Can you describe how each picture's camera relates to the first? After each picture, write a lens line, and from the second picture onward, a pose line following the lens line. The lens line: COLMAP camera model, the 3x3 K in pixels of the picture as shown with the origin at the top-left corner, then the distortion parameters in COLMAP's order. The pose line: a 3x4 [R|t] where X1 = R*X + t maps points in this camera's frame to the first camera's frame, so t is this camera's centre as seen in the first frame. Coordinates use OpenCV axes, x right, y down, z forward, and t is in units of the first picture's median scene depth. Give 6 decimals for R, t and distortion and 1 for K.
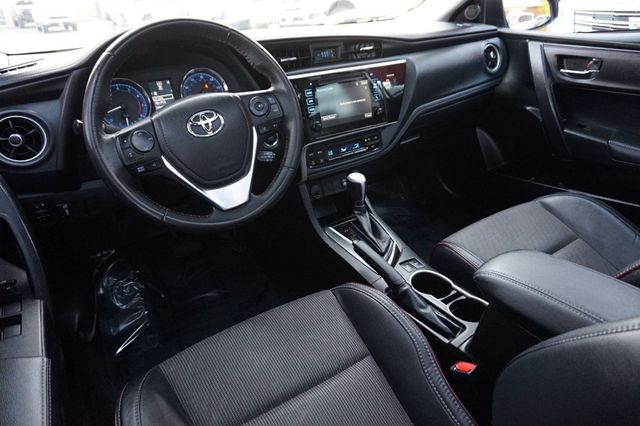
lens RADIAL K [[430.4, 0, 315.4], [0, 430.4, 212.7], [0, 0, 1]] dist [-0.024594, 0.010394]
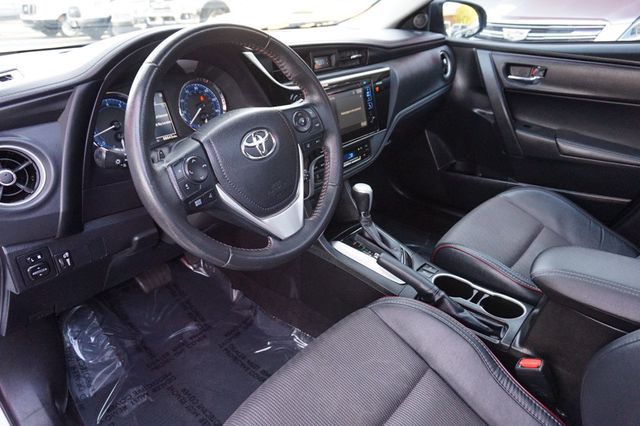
lens RADIAL K [[430.4, 0, 315.4], [0, 430.4, 212.7], [0, 0, 1]] dist [-0.024594, 0.010394]
pose [[0.958280, -0.090761, 0.271040, -0.272024], [0.091422, 0.995760, 0.010213, -0.045597], [-0.270818, 0.014992, 0.962514, 0.085755]]
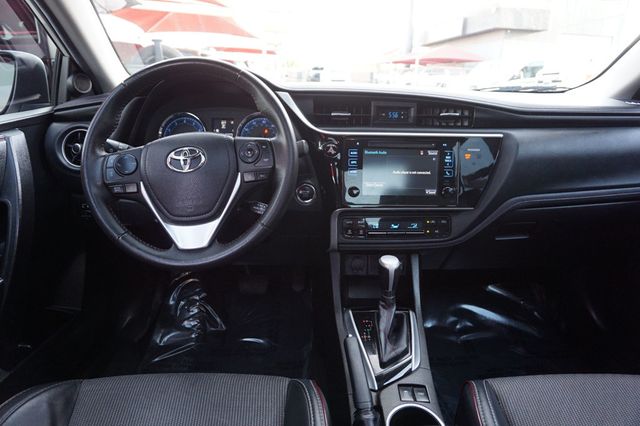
lens RADIAL K [[430.4, 0, 315.4], [0, 430.4, 212.7], [0, 0, 1]] dist [-0.024594, 0.010394]
pose [[0.843749, 0.218282, -0.490347, 0.349897], [-0.284707, 0.956468, -0.064121, -0.077141], [0.455004, 0.193707, 0.869165, 0.205809]]
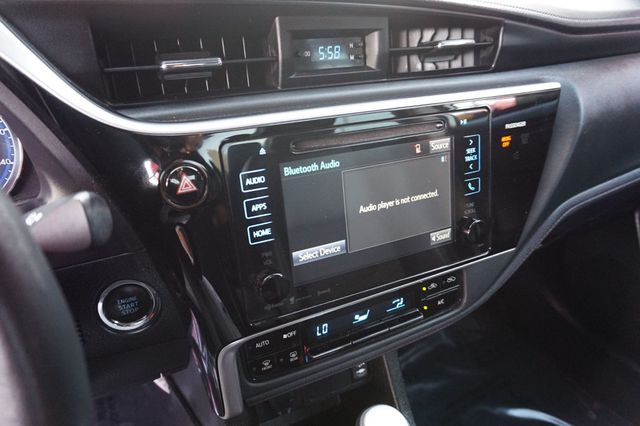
lens RADIAL K [[430.4, 0, 315.4], [0, 430.4, 212.7], [0, 0, 1]] dist [-0.024594, 0.010394]
pose [[0.991350, 0.098785, -0.086410, 0.051445], [-0.097114, 0.995000, 0.023336, -0.247740], [0.088283, -0.014742, 0.995986, 0.654408]]
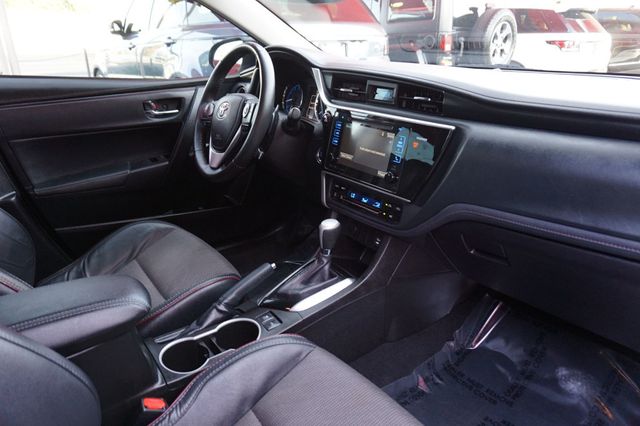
lens RADIAL K [[430.4, 0, 315.4], [0, 430.4, 212.7], [0, 0, 1]] dist [-0.024594, 0.010394]
pose [[0.074612, 0.408787, -0.909575, 0.899661], [-0.457762, 0.824378, 0.332947, -0.386698], [0.885938, 0.391527, 0.248636, 0.723701]]
